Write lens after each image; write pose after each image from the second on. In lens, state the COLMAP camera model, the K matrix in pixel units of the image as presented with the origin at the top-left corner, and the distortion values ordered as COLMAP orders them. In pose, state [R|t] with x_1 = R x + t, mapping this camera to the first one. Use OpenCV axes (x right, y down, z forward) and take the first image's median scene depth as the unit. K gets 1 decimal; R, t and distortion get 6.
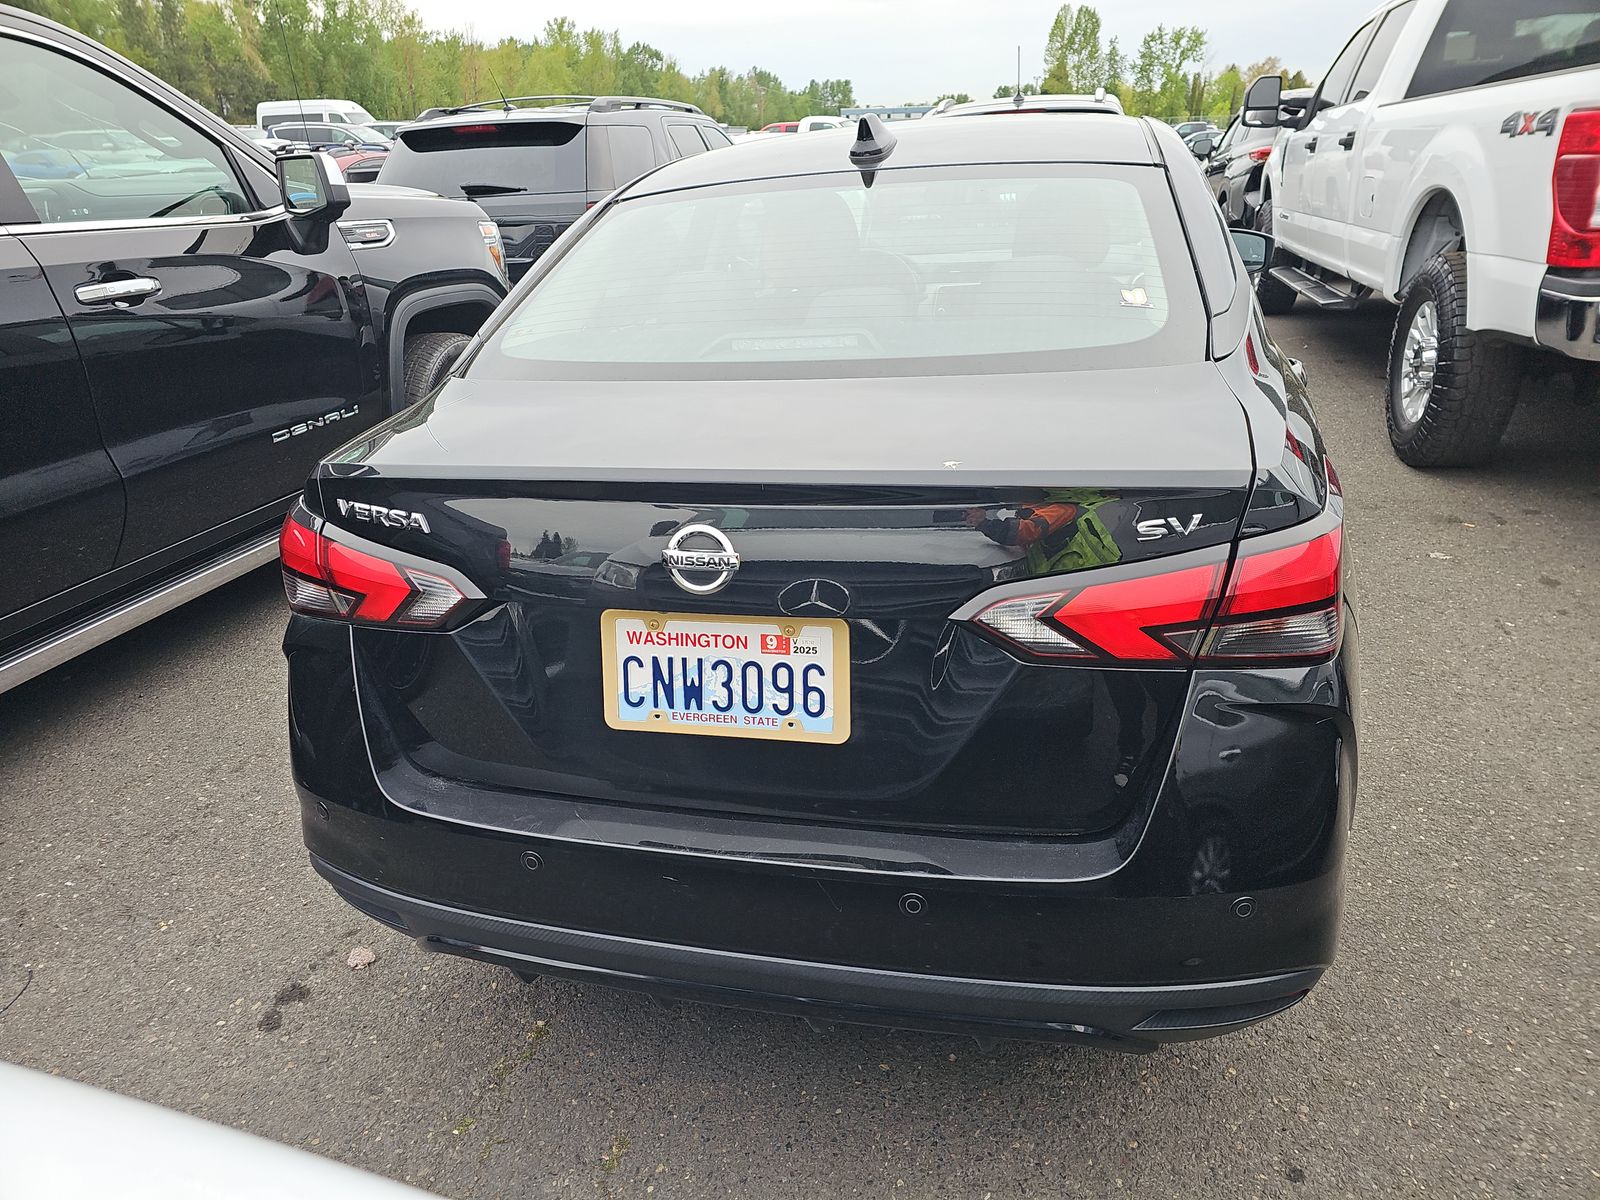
lens RADIAL K [[1062.1, 0, 794.9], [0, 1062.1, 603.7], [0, 0, 1]] dist [0.058737, -0.051707]
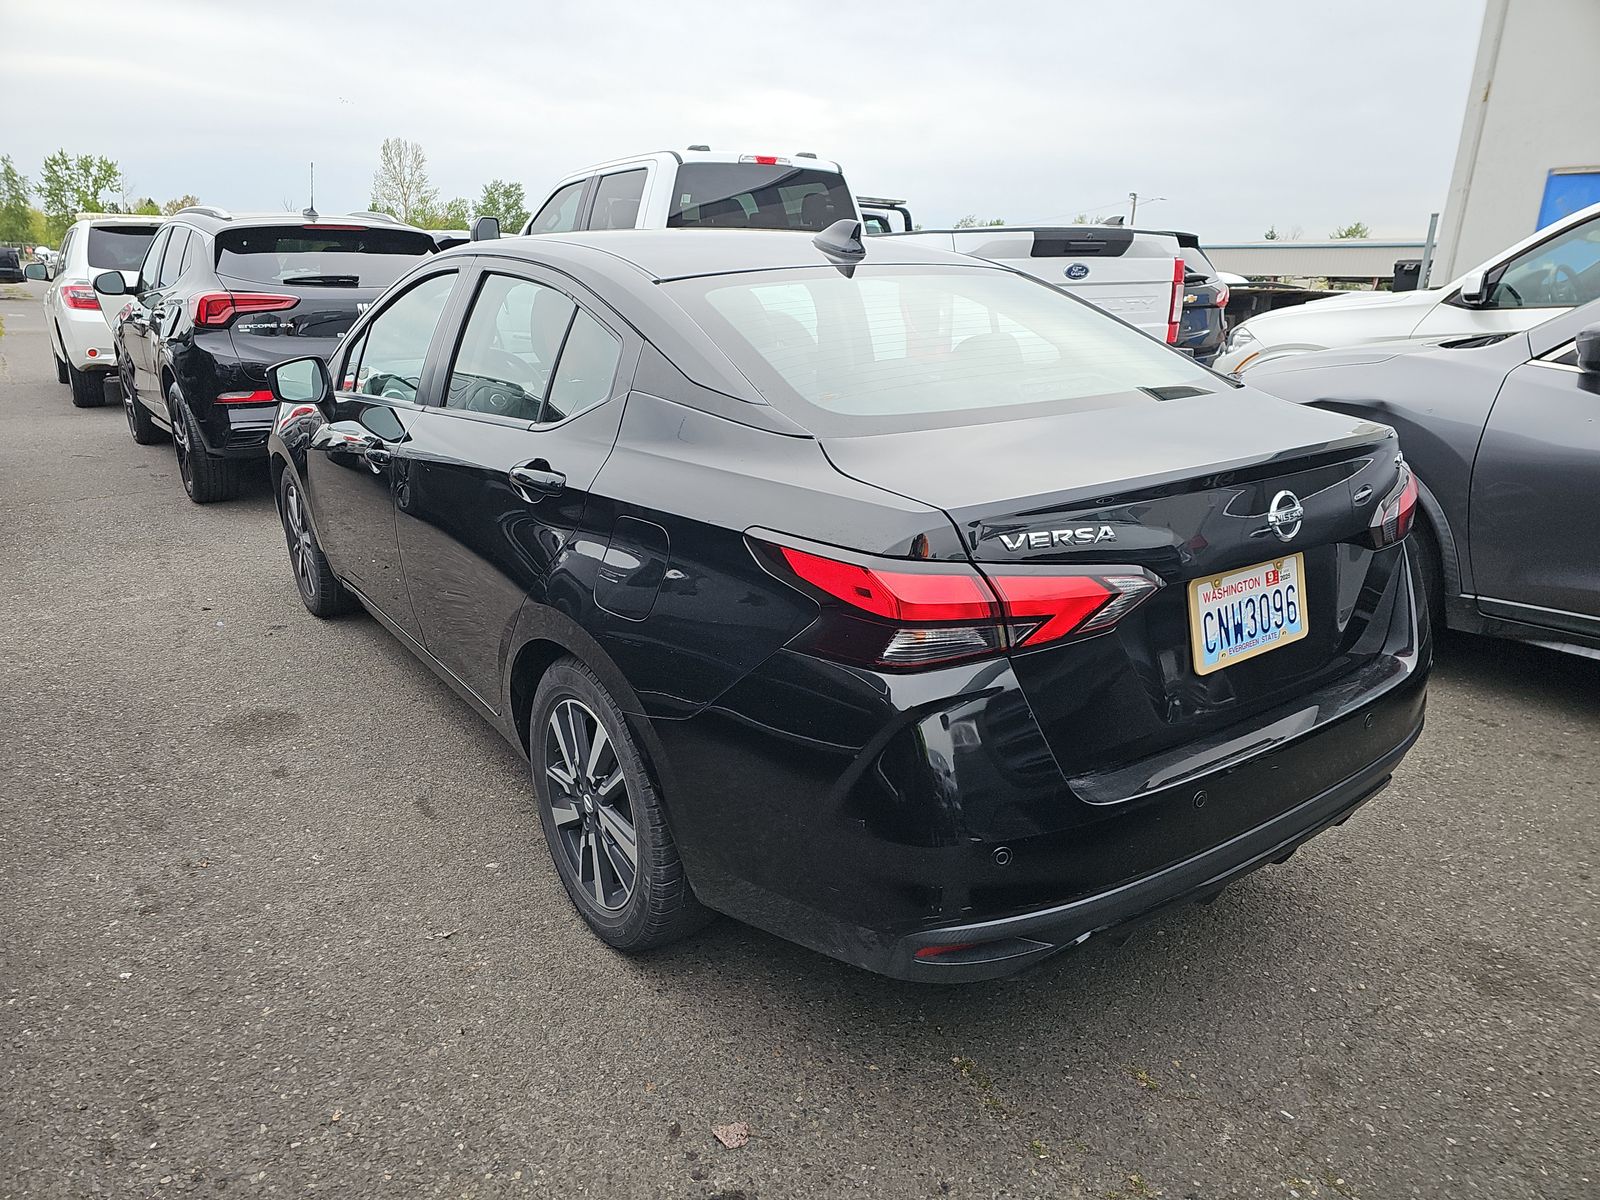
lens RADIAL K [[1062.1, 0, 794.9], [0, 1062.1, 603.7], [0, 0, 1]] dist [0.058737, -0.051707]
pose [[0.643866, -0.178766, 0.743962, -0.305737], [0.262293, 0.964976, 0.004871, -0.020779], [-0.718776, 0.191999, 0.668205, 0.107166]]
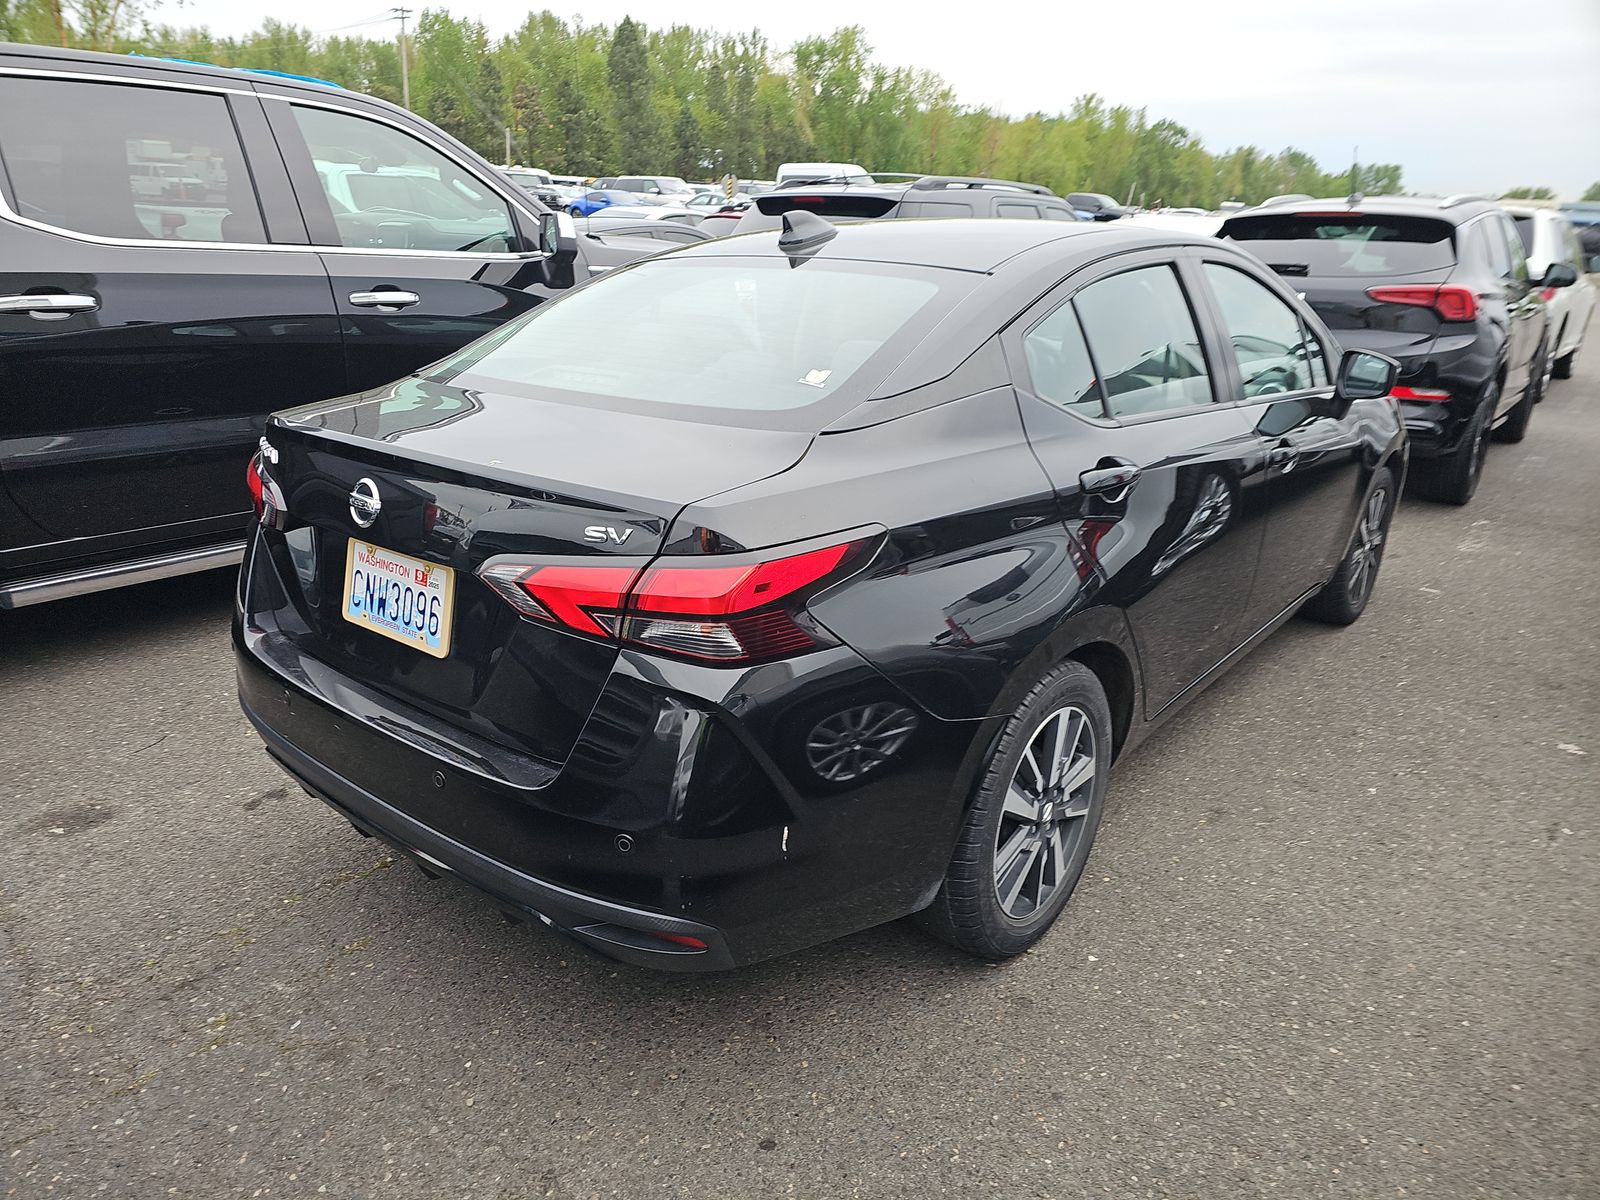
lens RADIAL K [[1075.0, 0, 793.7], [0, 1075.0, 598.9], [0, 0, 1]] dist [0.052782, -0.054972]
pose [[0.903614, 0.201689, -0.377893, 0.198257], [-0.224635, 0.974292, -0.017146, -0.004113], [0.364720, 0.100382, 0.925690, -0.025281]]
